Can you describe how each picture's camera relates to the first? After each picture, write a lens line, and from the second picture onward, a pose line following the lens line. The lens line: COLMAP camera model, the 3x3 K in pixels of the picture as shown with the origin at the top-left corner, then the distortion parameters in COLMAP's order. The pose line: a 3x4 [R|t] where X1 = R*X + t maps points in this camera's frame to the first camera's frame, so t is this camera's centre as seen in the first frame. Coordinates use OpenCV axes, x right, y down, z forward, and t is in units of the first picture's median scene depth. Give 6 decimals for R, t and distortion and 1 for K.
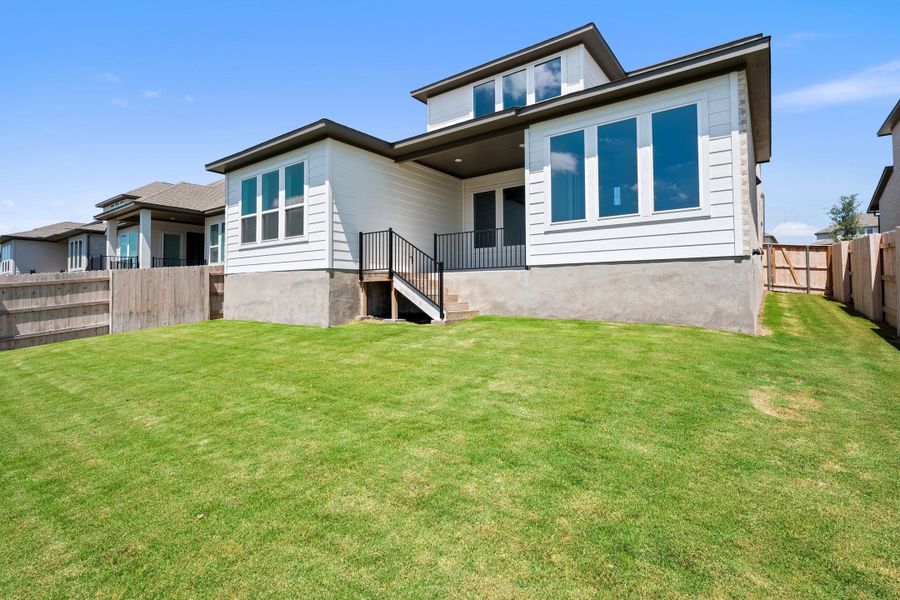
lens RADIAL K [[425.7, 0, 456.9], [0, 425.7, 279.9], [0, 0, 1]] dist [-0.002143, -0.000079]
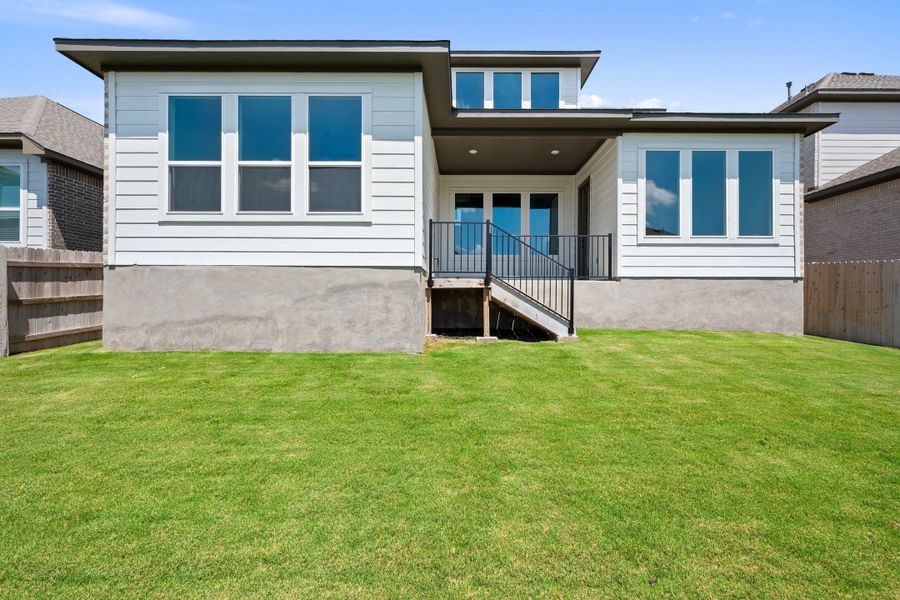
lens RADIAL K [[394.3, 0, 450.4], [0, 394.3, 303.6], [0, 0, 1]] dist [-0.003209, -0.000615]
pose [[0.805625, 0.007829, 0.592374, -0.657230], [-0.023783, 0.999534, 0.019134, 0.019261], [-0.591948, -0.029504, 0.805436, 0.477910]]
